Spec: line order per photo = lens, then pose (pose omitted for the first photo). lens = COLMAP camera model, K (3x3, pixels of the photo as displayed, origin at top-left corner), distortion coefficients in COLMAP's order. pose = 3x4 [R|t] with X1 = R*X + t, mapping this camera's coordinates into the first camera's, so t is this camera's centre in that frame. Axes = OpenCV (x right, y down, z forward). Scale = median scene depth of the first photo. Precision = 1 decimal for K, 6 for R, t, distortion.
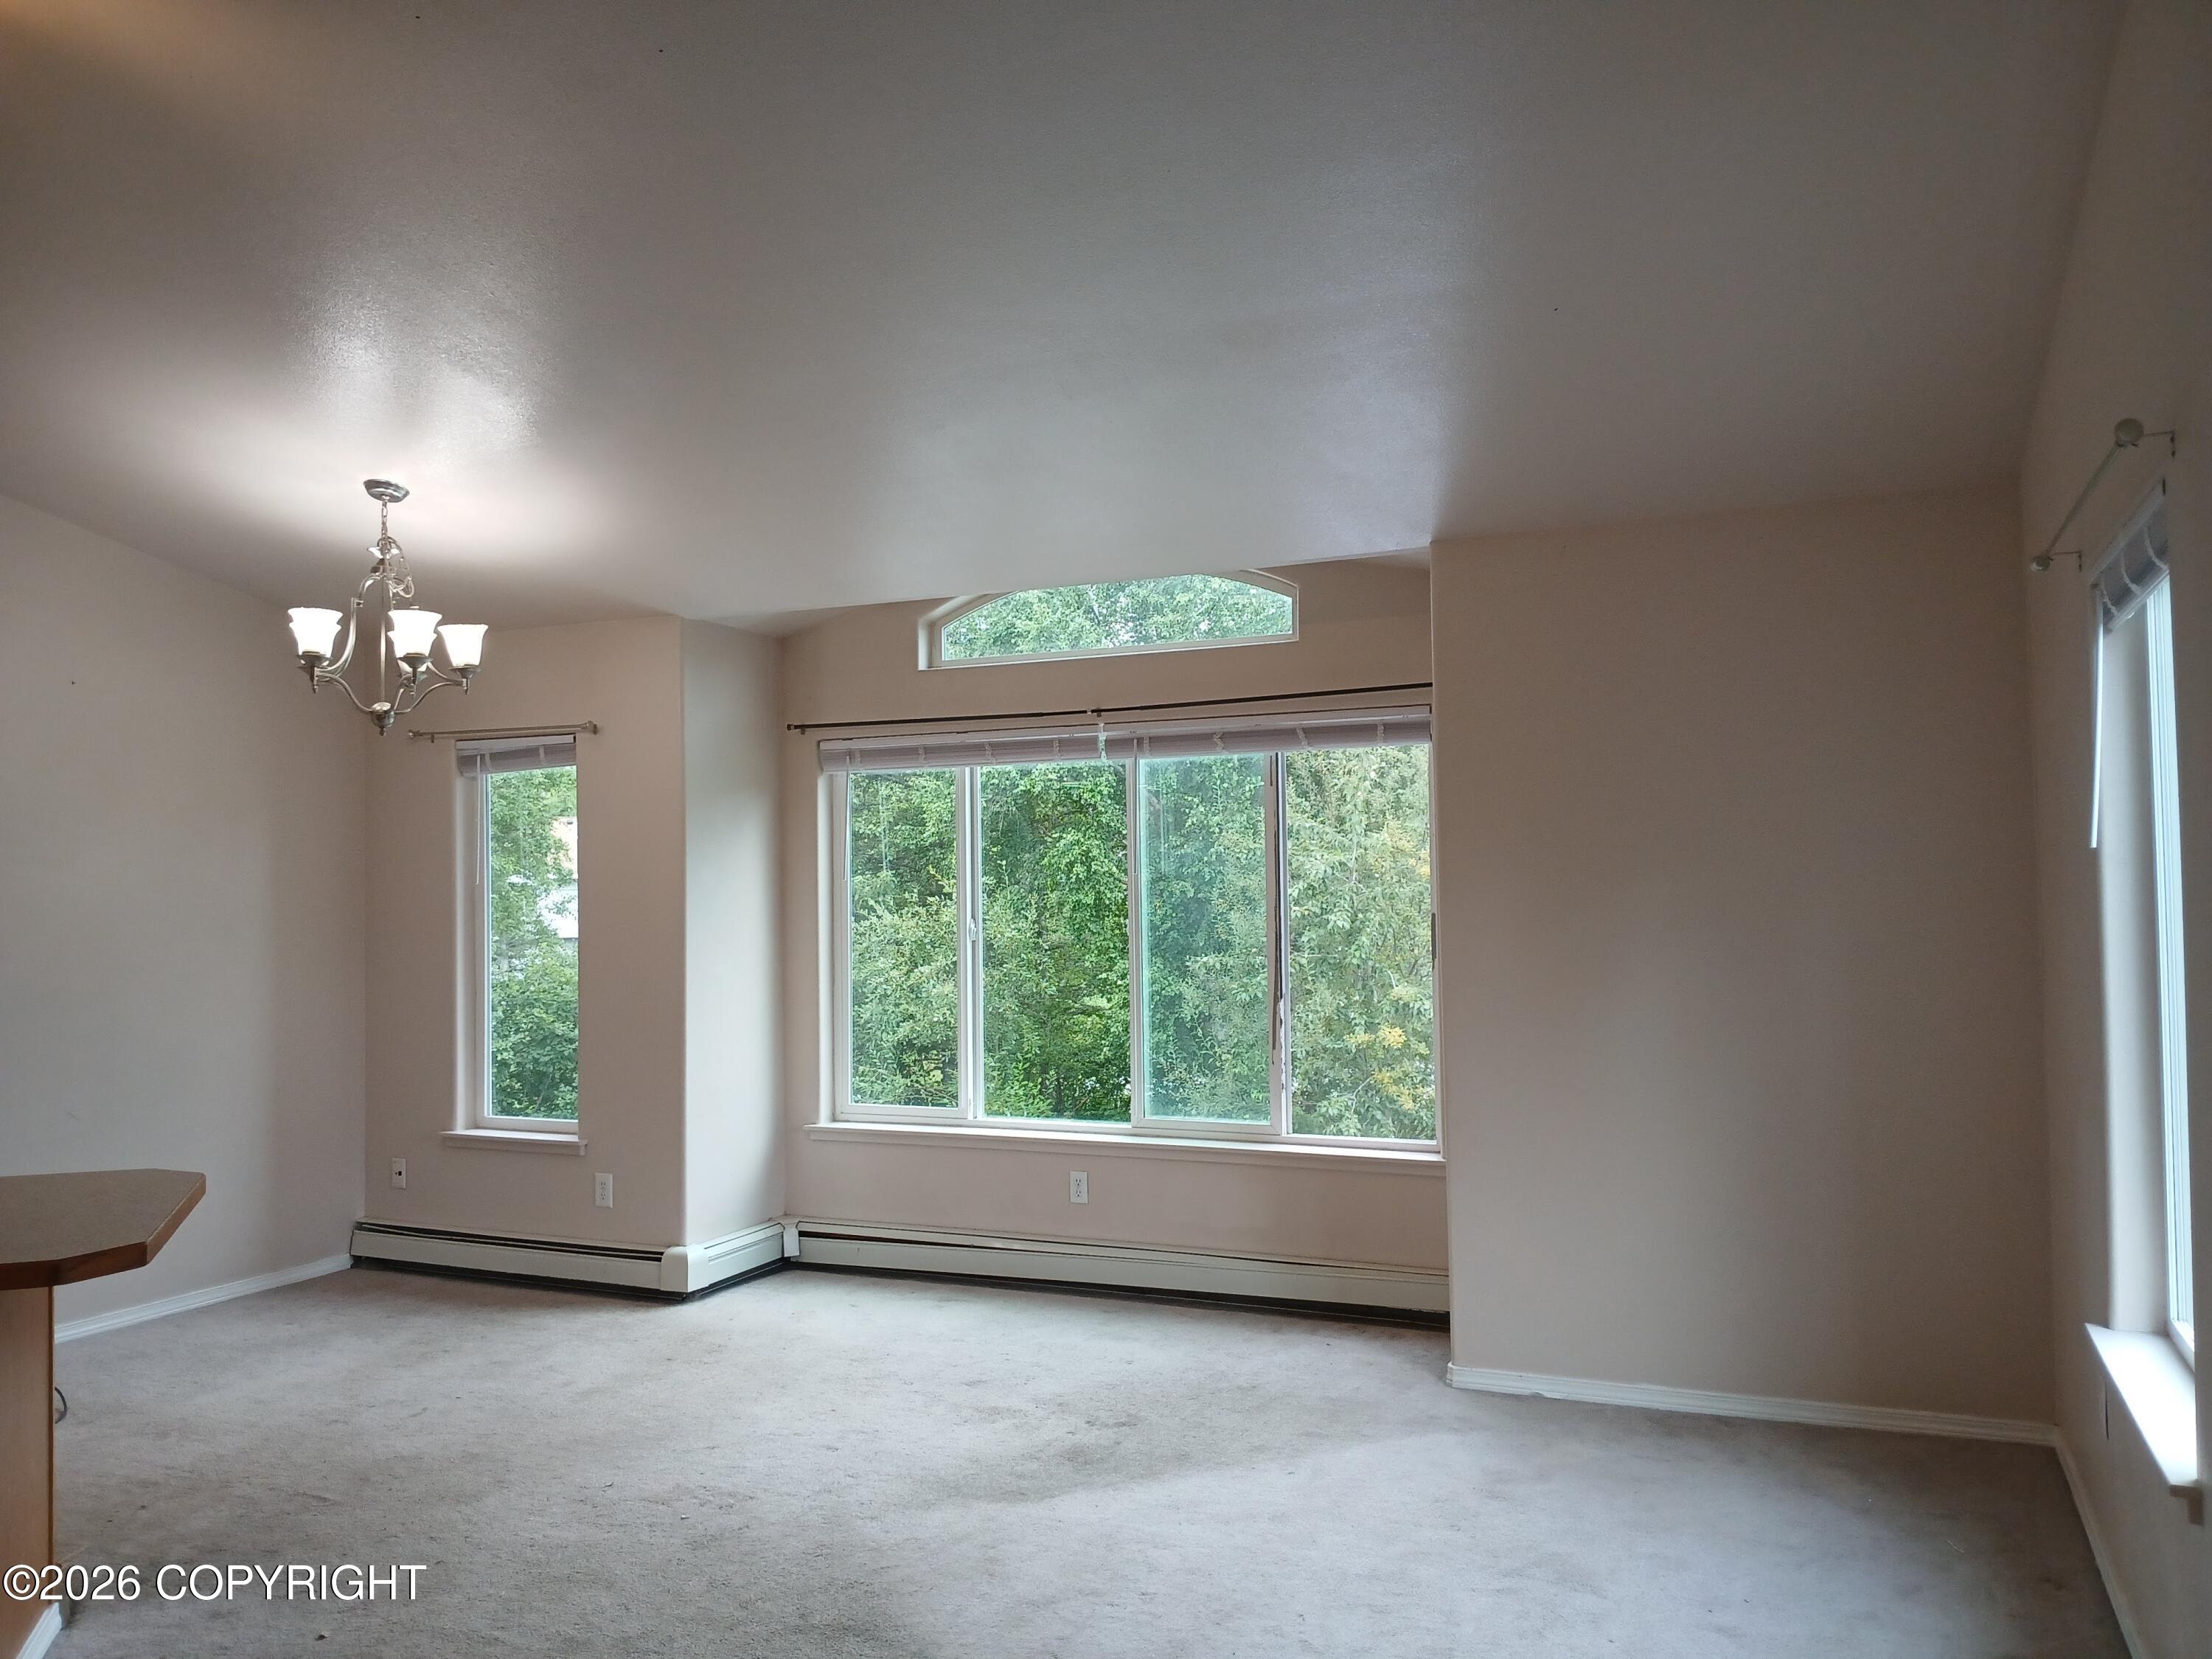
lens RADIAL K [[1679.5, 0, 1096.8], [0, 1679.5, 845.4], [0, 0, 1]] dist [0.053180, -0.114857]
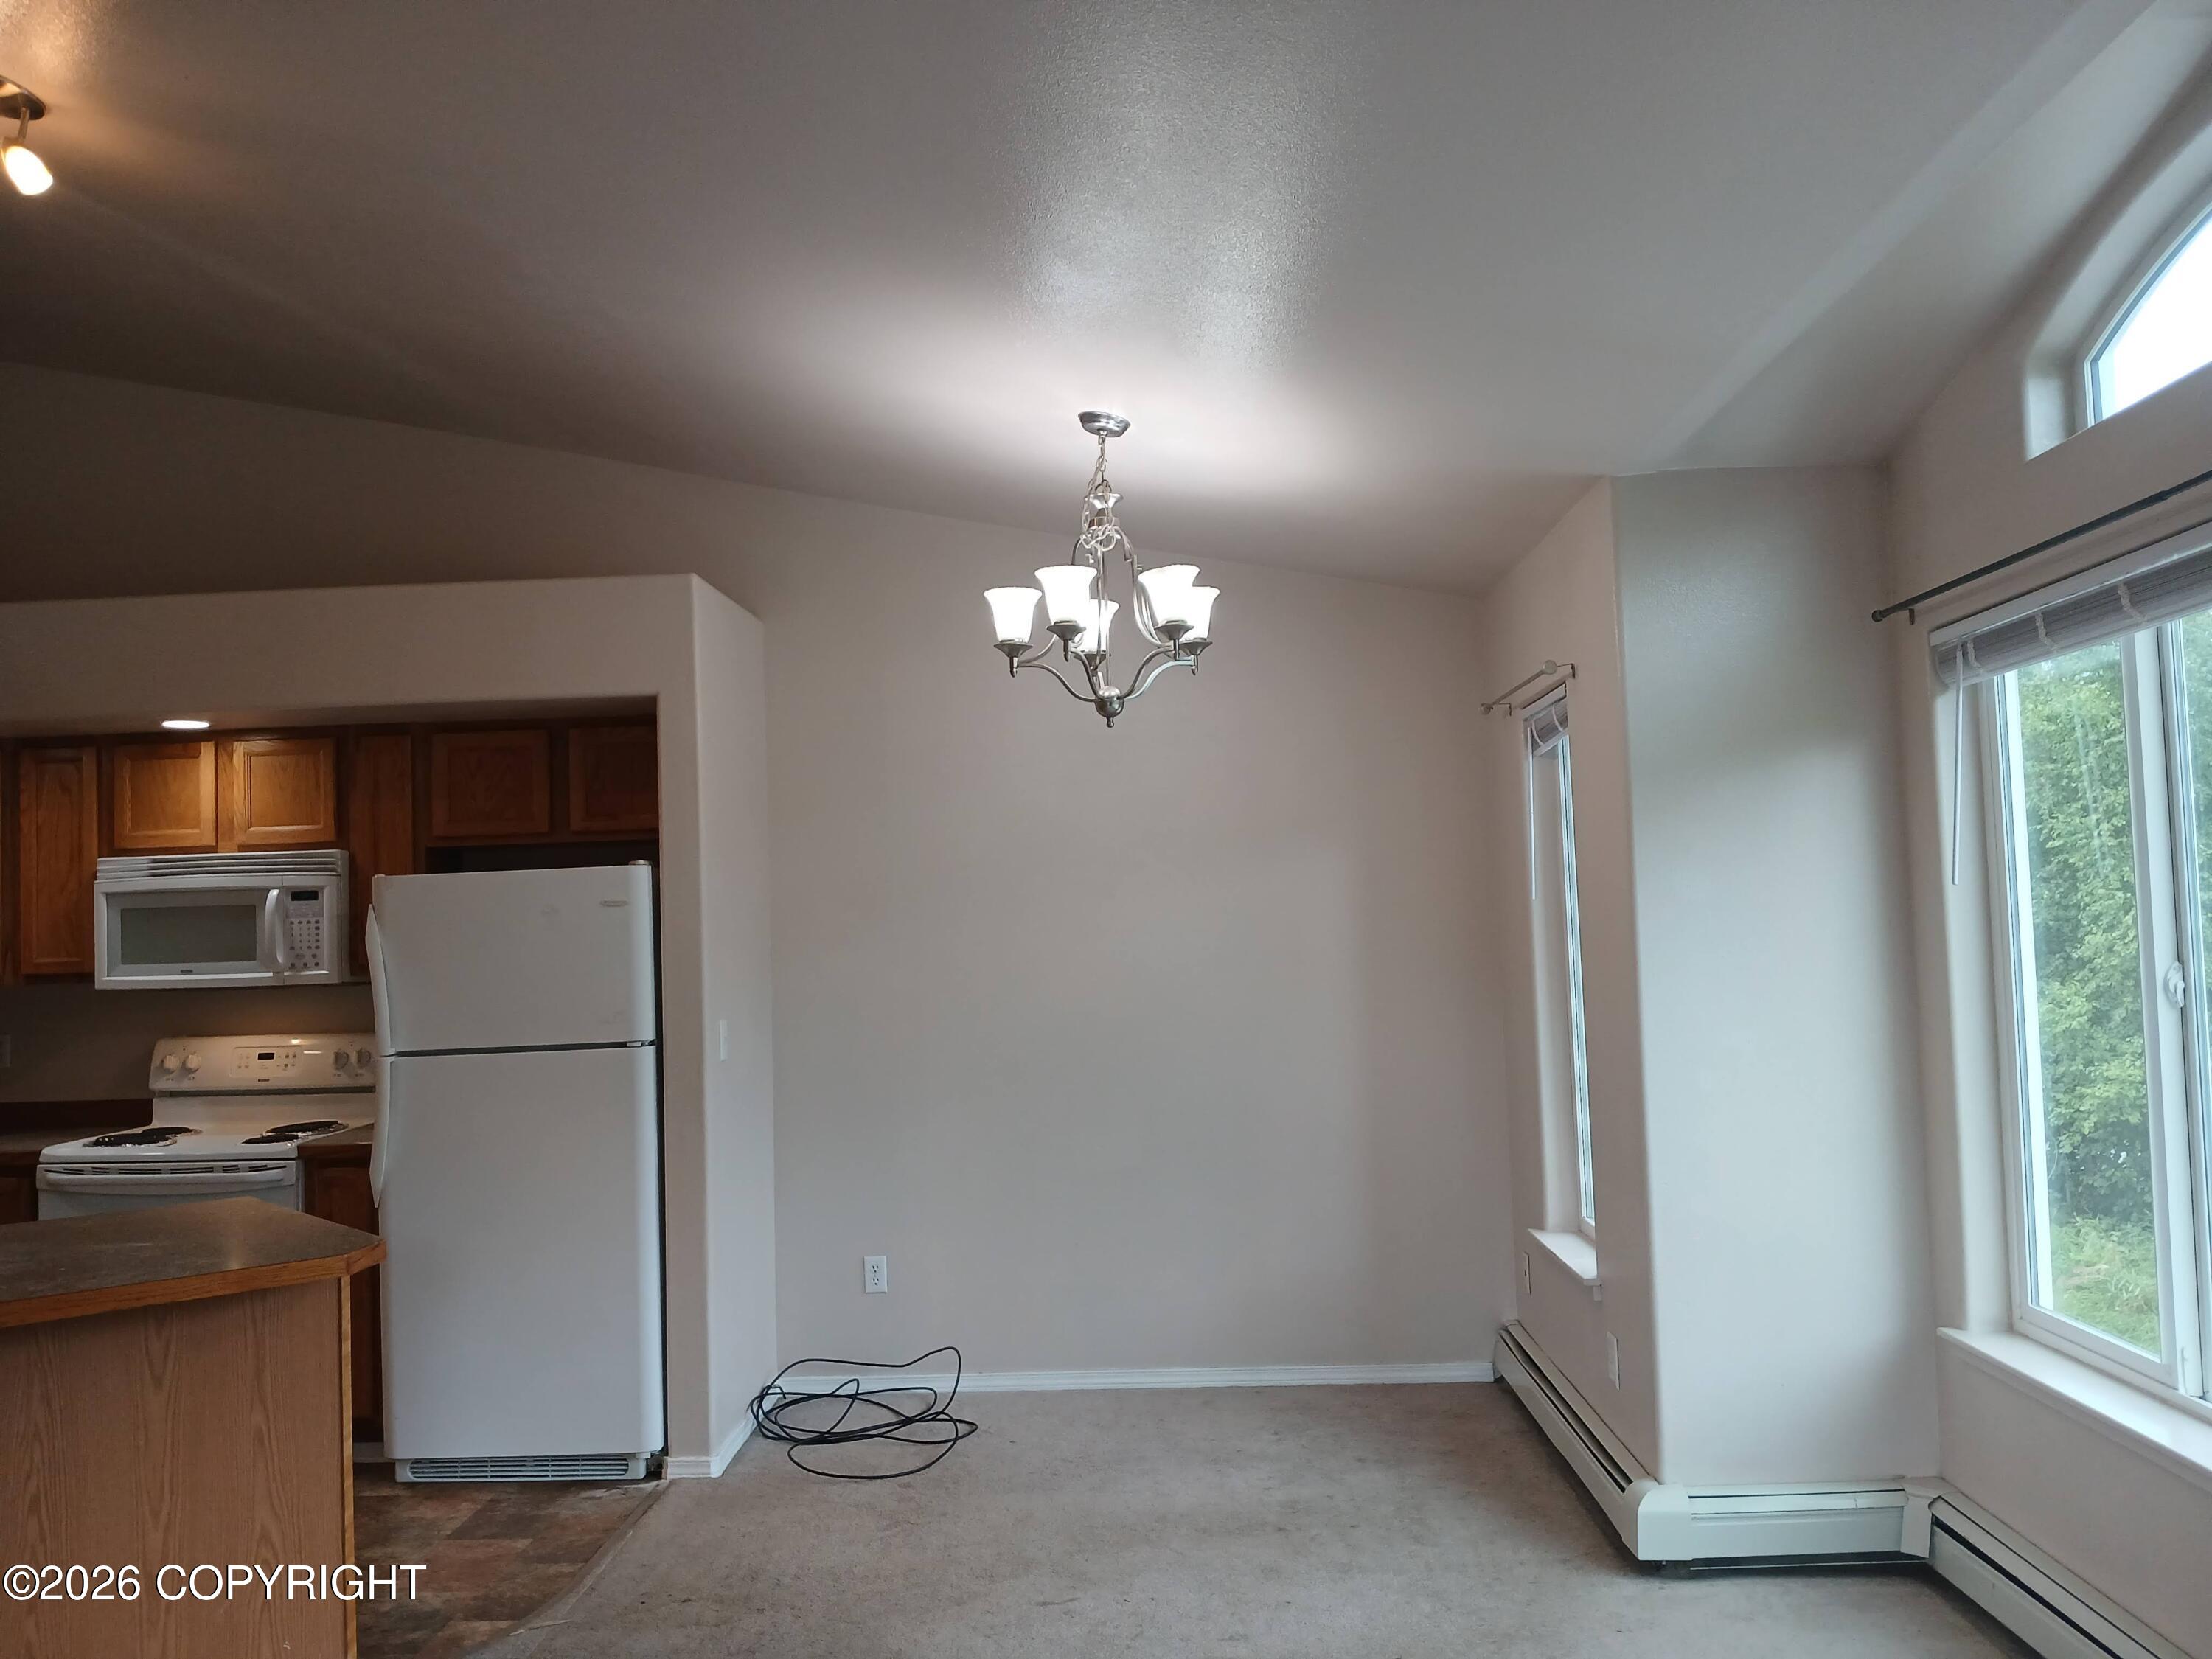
lens RADIAL K [[1679.5, 0, 1090.2], [0, 1679.5, 843.0], [0, 0, 1]] dist [0.053180, -0.114857]
pose [[0.369564, -0.048867, -0.927919, 0.264259], [0.048800, 0.998259, -0.033136, 0.013861], [0.927923, -0.033036, 0.371305, 0.586272]]
